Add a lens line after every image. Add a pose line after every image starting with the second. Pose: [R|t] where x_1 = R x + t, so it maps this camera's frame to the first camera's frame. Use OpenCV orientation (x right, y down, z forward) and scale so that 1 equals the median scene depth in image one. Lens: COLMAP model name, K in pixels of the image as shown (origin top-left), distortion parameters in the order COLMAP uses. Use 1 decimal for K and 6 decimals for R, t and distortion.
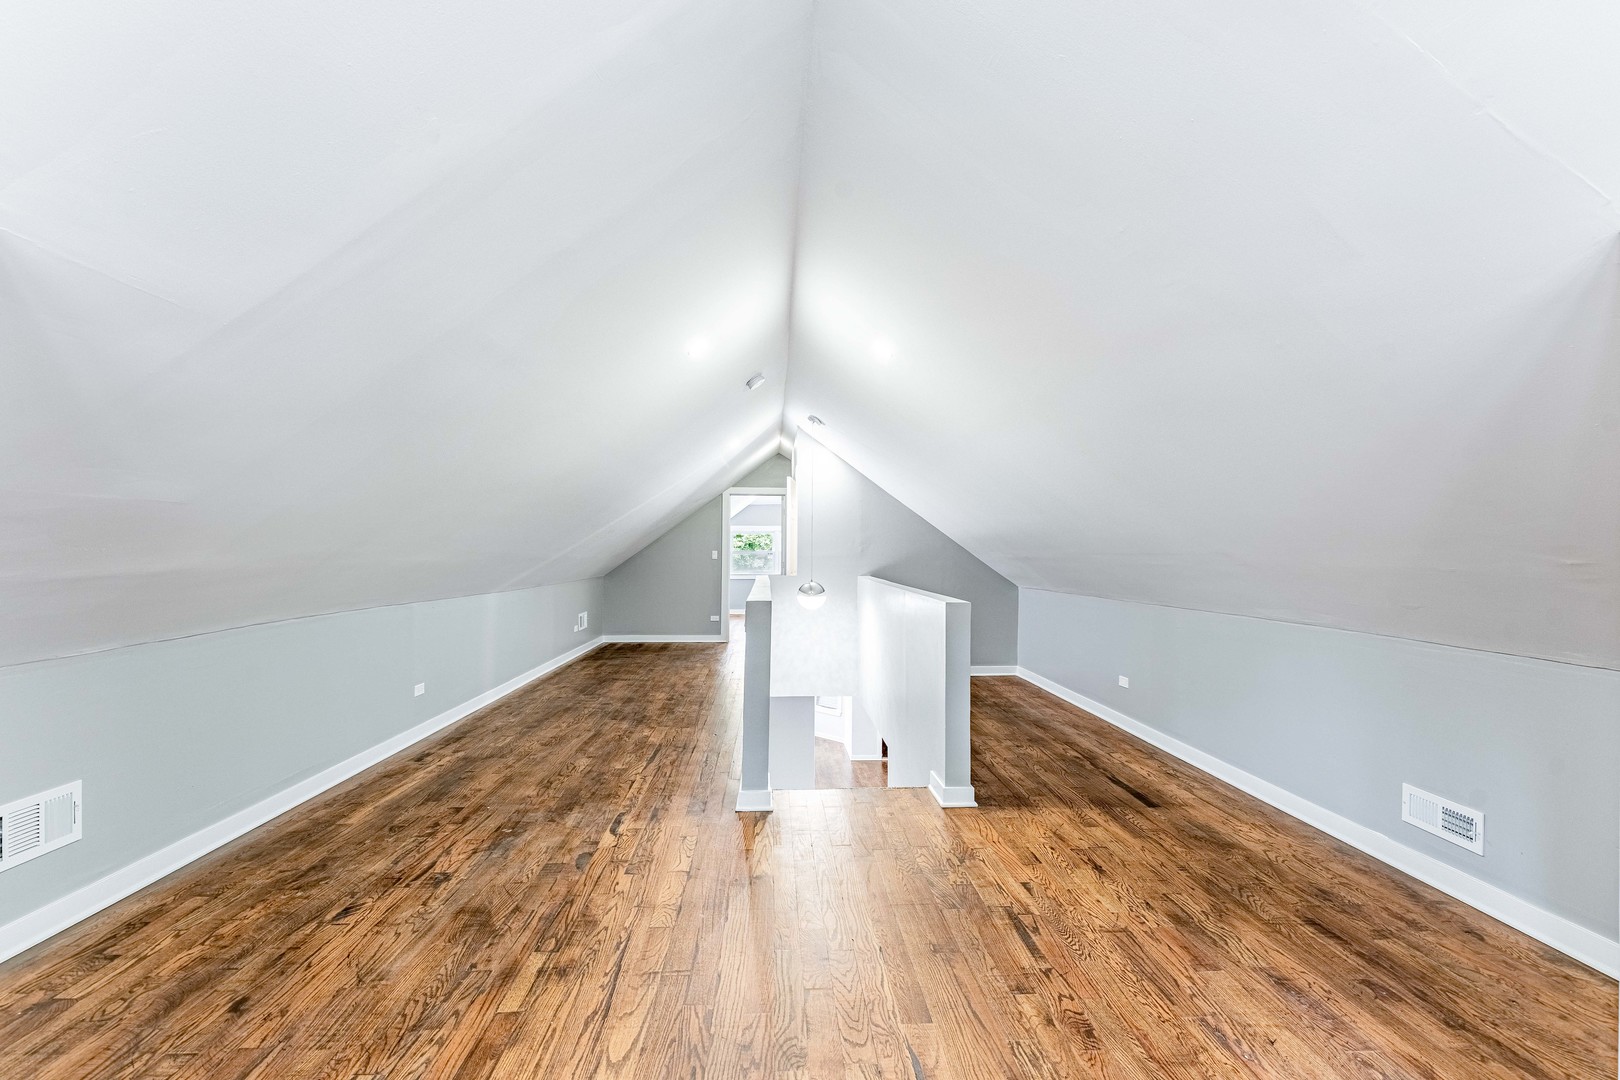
lens RADIAL K [[696.6, 0, 801.6], [0, 696.6, 567.5], [0, 0, 1]] dist [0.001459, -0.000582]
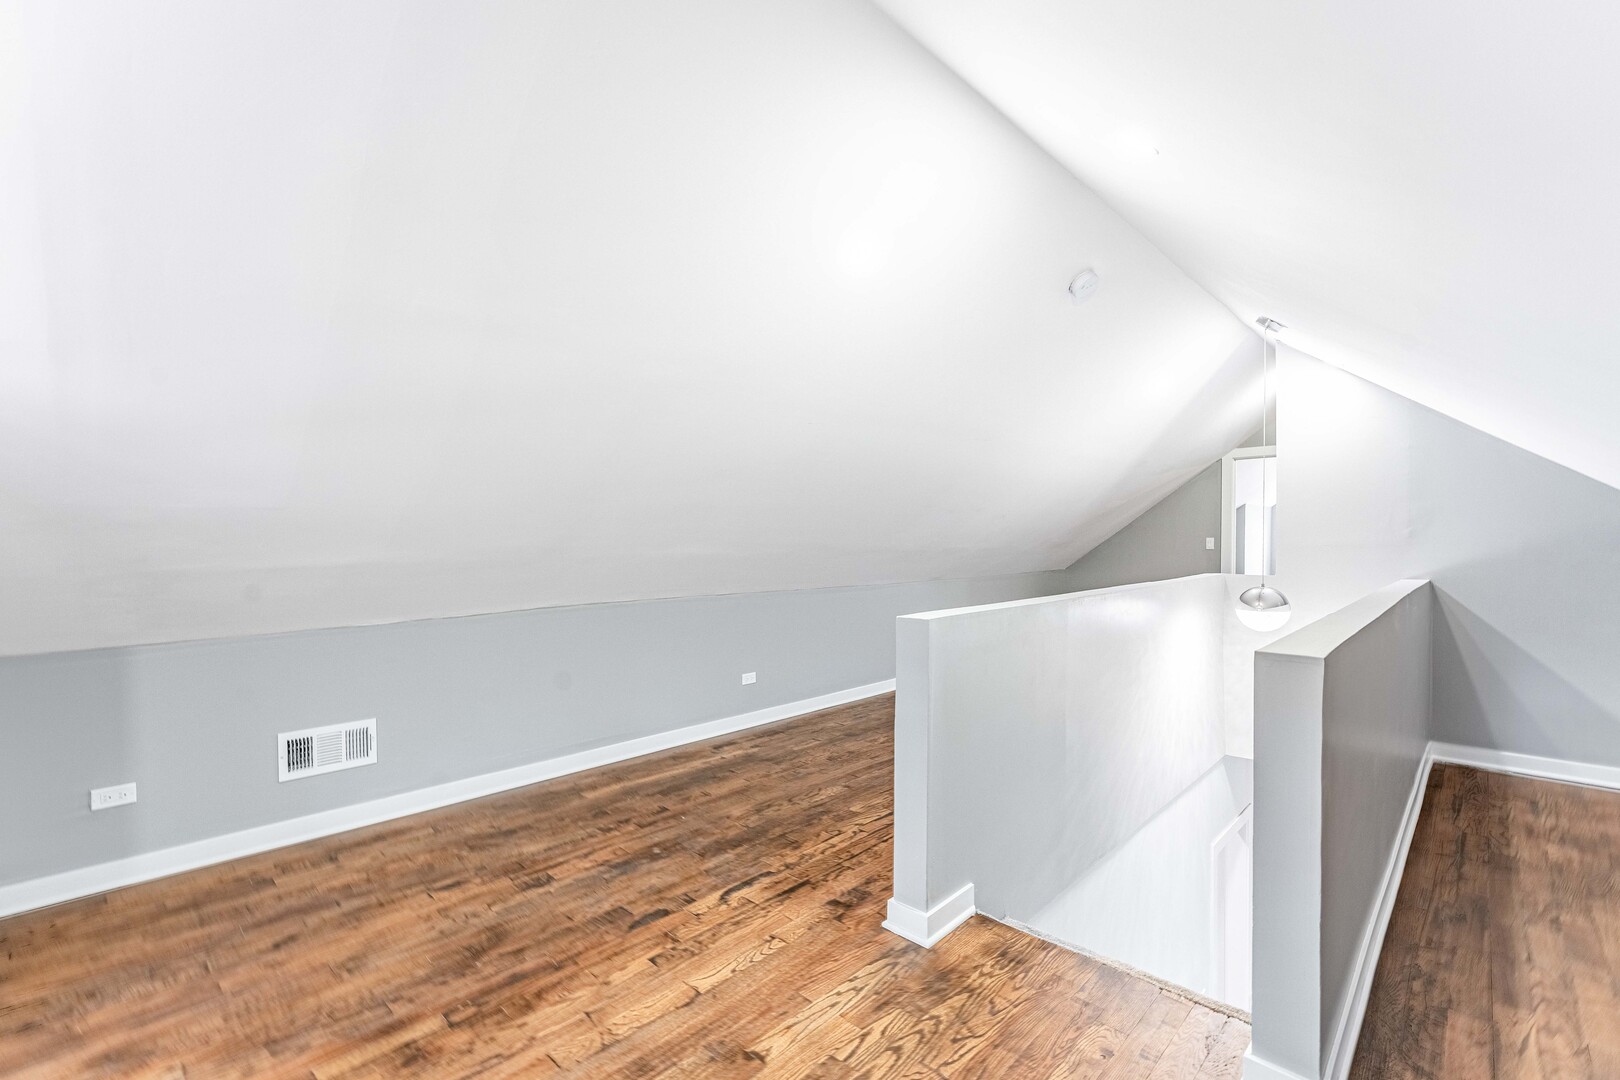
lens RADIAL K [[696.6, 0, 801.6], [0, 696.6, 567.5], [0, 0, 1]] dist [0.001459, -0.000582]
pose [[0.669580, 0.018880, -0.742500, 0.357101], [-0.005508, 0.999776, 0.020455, -0.013298], [0.742720, -0.009607, 0.669533, 0.501265]]
